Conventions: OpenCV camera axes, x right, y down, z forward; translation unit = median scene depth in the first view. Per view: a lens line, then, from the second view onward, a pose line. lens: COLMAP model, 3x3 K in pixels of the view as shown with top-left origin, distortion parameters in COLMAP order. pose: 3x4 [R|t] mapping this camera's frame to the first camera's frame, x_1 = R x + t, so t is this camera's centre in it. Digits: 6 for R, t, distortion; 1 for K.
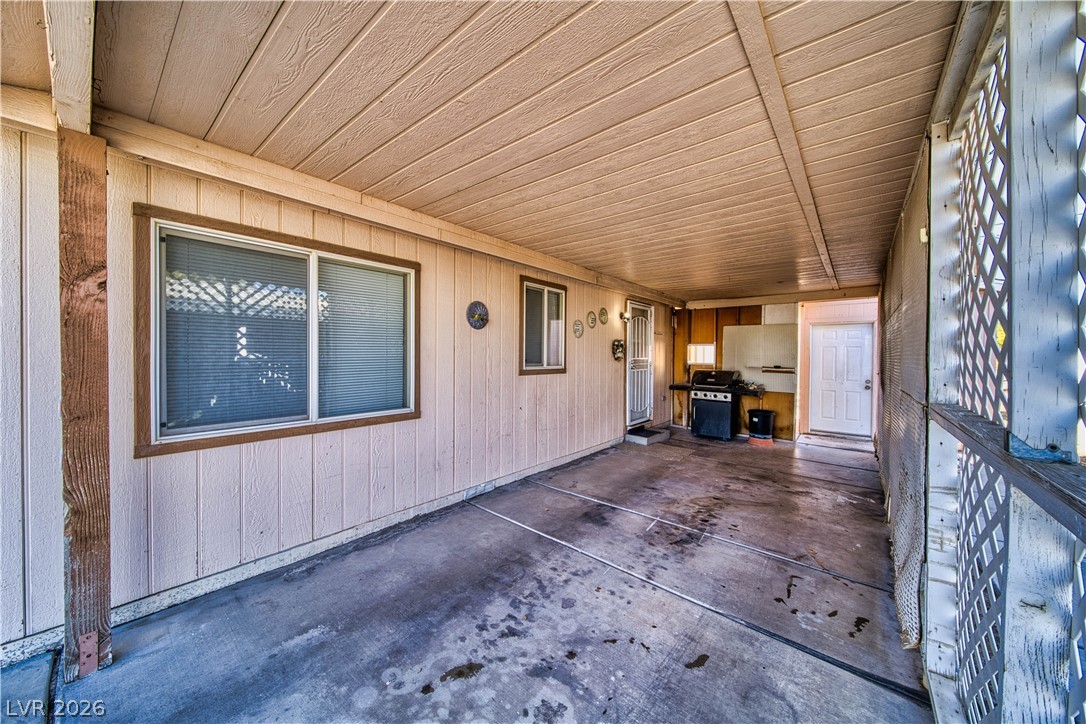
lens RADIAL K [[378.8, 0, 539.1], [0, 378.8, 362.2], [0, 0, 1]] dist [-0.003339, -0.000356]
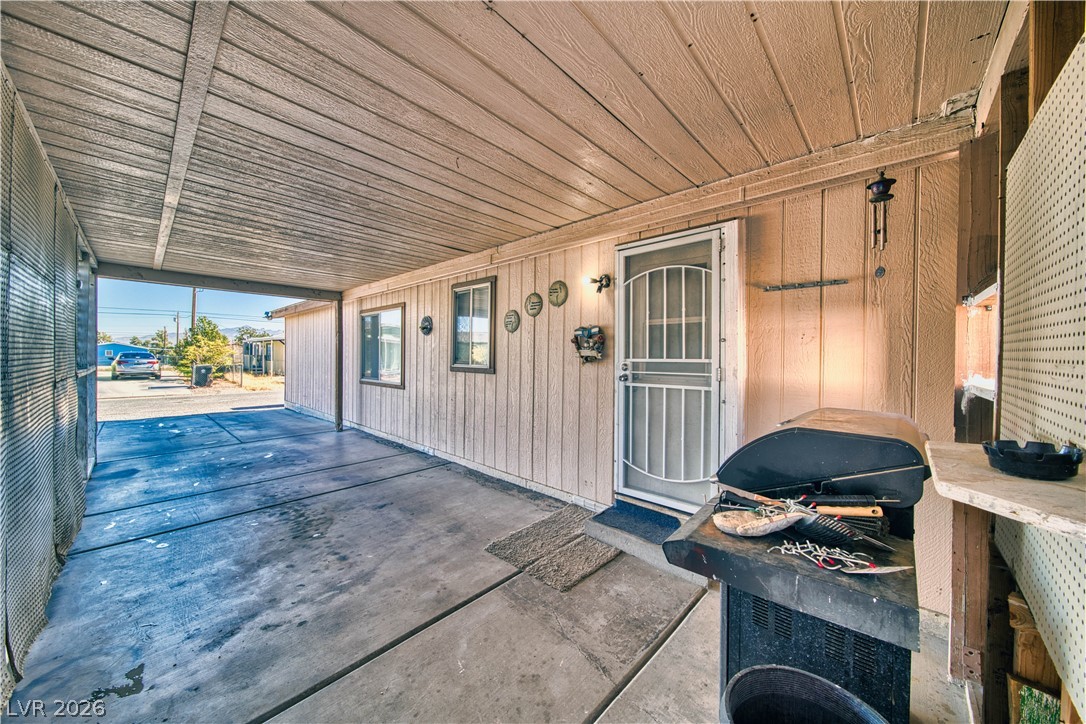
lens RADIAL K [[378.8, 0, 546.7], [0, 378.8, 359.1], [0, 0, 1]] dist [-0.003339, -0.000356]
pose [[-0.048800, 0.003198, -0.998803, 0.779607], [-0.025688, 0.999660, 0.004456, -0.011033], [0.998478, 0.025874, -0.048702, 0.959638]]
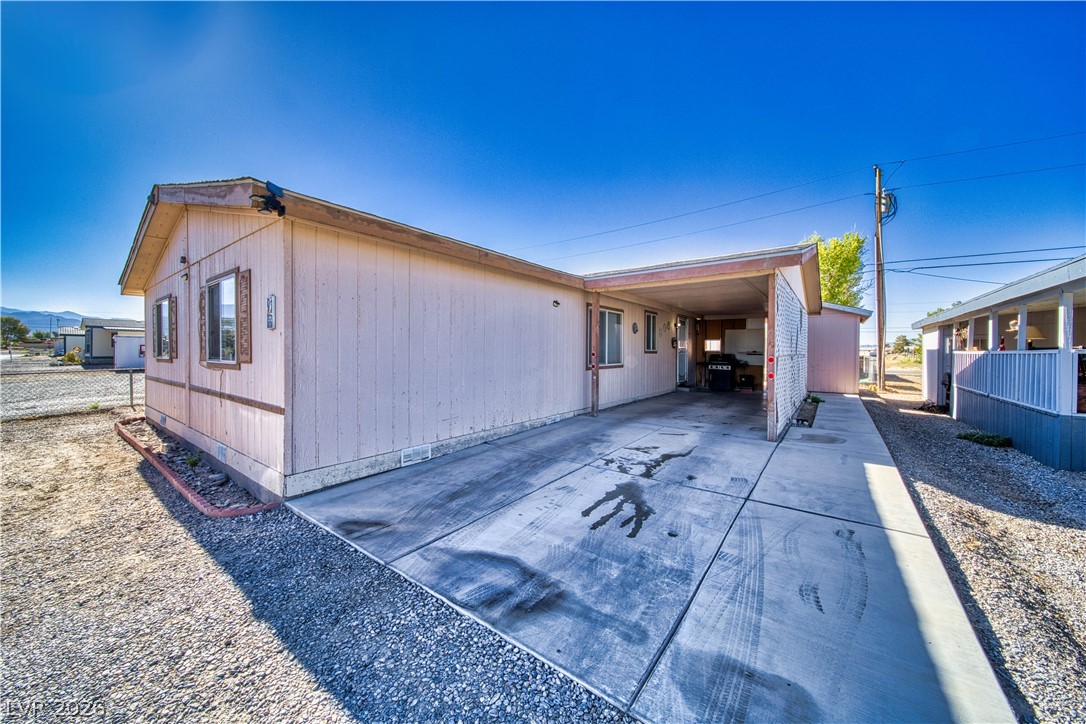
lens RADIAL K [[359.1, 0, 549.5], [0, 359.1, 352.2], [0, 0, 1]] dist [-0.001079, -0.000012]
pose [[0.999383, 0.002157, 0.035052, -0.502168], [-0.001931, 0.999977, -0.006475, 0.029766], [-0.035065, 0.006403, 0.999365, -0.833510]]
